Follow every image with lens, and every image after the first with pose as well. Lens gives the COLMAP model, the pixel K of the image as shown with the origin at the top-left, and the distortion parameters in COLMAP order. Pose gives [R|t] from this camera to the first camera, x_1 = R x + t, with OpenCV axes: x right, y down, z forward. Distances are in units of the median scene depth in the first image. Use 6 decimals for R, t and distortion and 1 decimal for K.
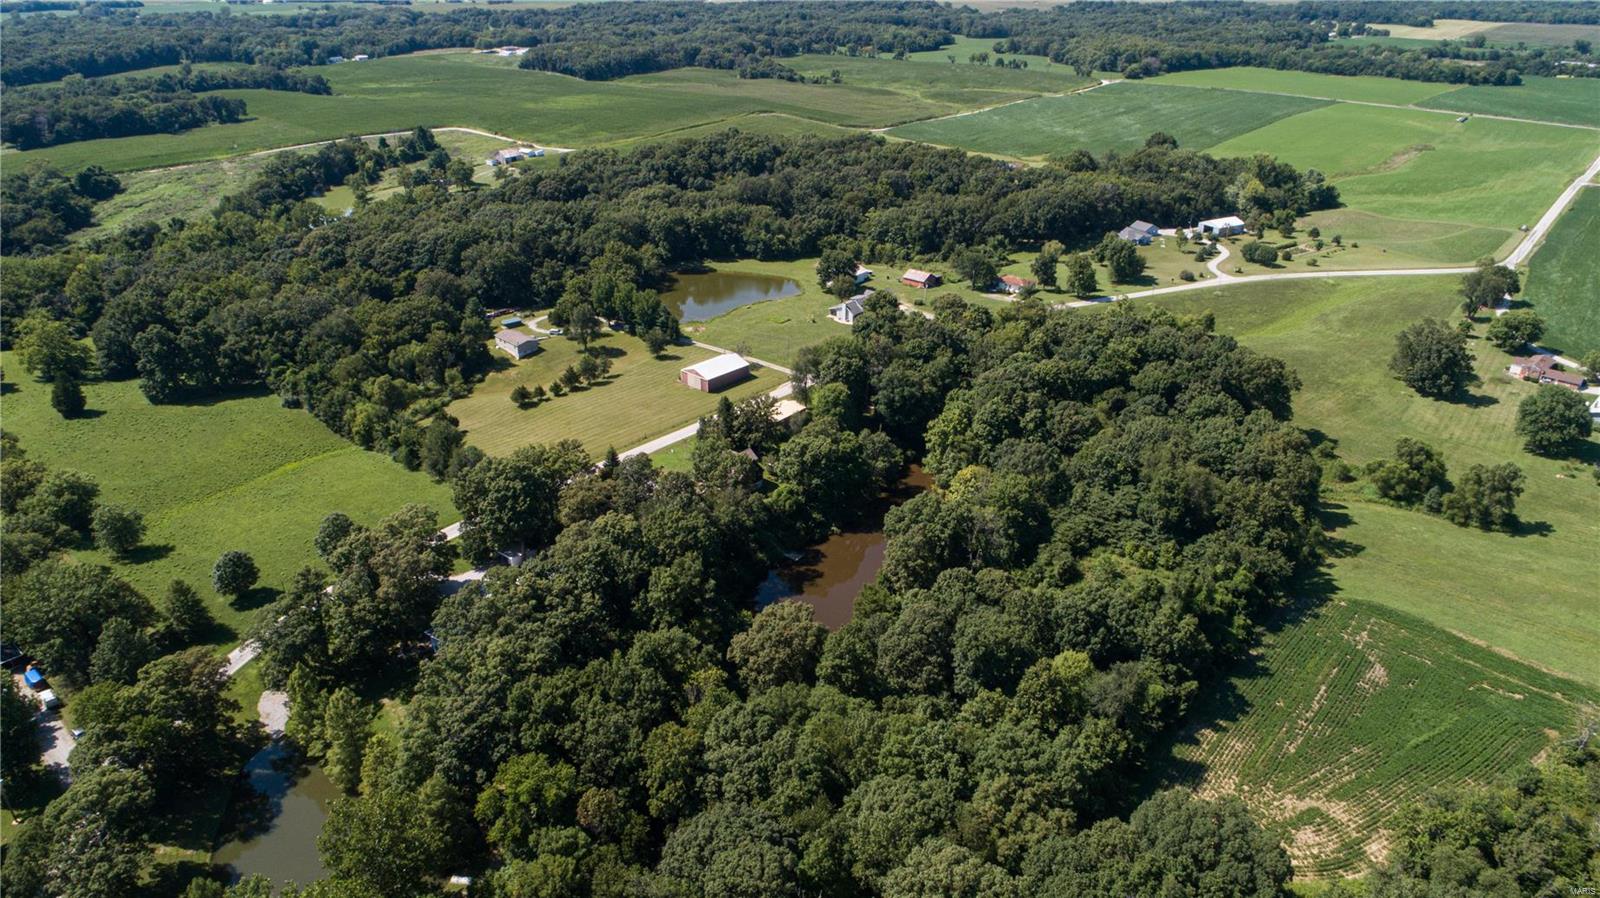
lens RADIAL K [[1082.5, 0, 803.6], [0, 1082.5, 445.7], [0, 0, 1]] dist [-0.013511, 0.003320]
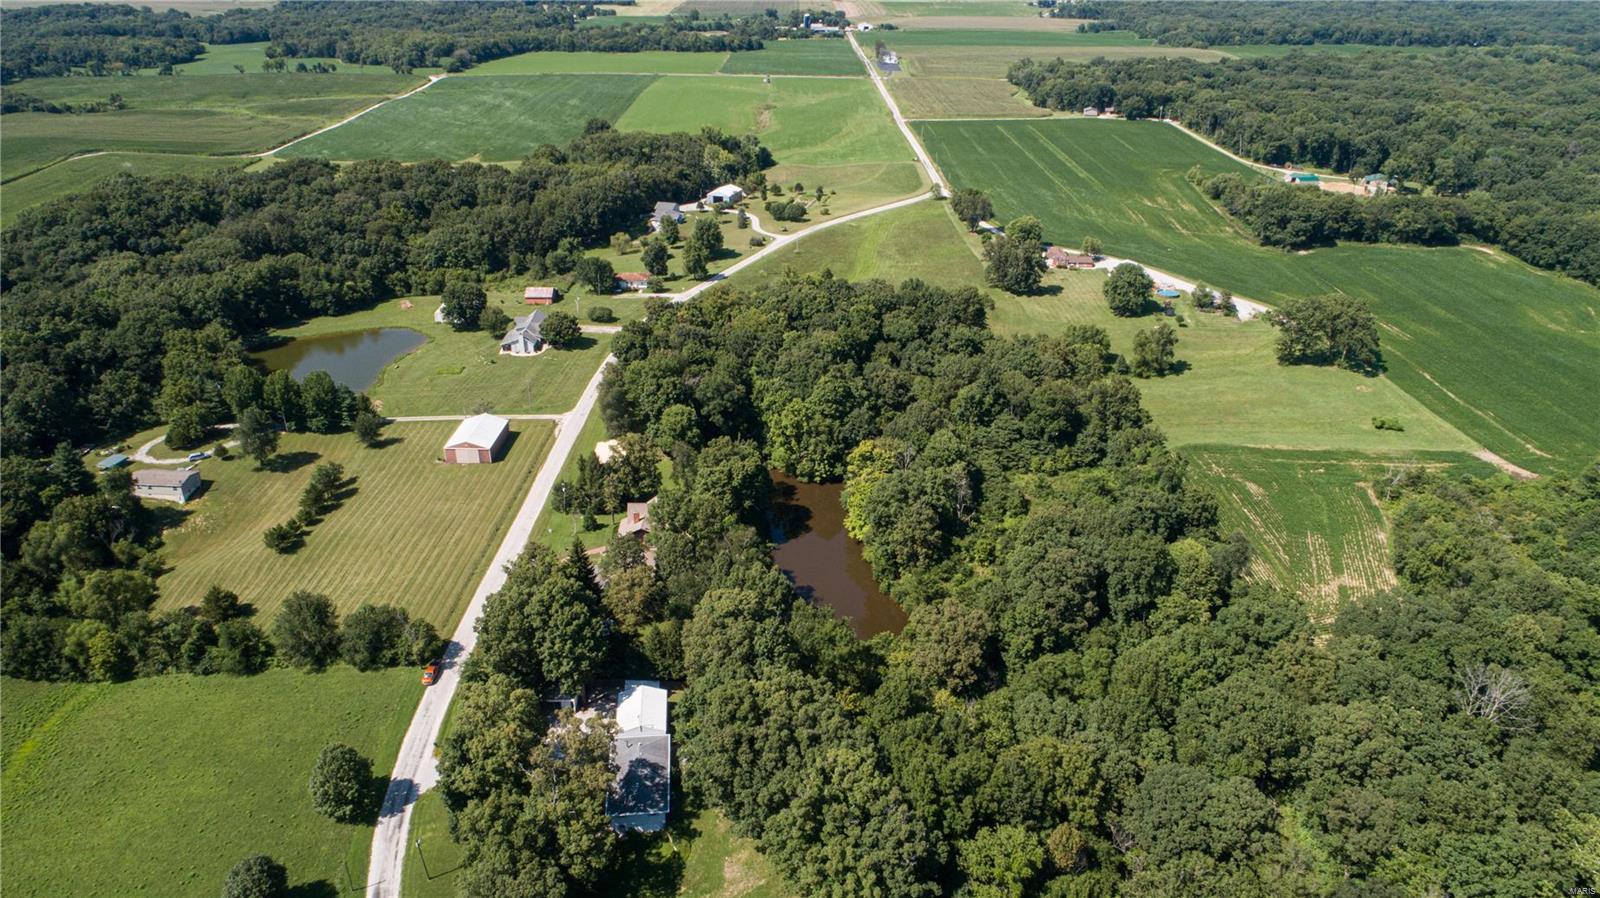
lens RADIAL K [[1082.5, 0, 803.6], [0, 1082.5, 445.7], [0, 0, 1]] dist [-0.013511, 0.003320]
pose [[0.756270, -0.287003, 0.587950, -0.295550], [0.282592, 0.953792, 0.102092, -0.058777], [-0.590083, 0.088941, 0.802429, 0.120867]]
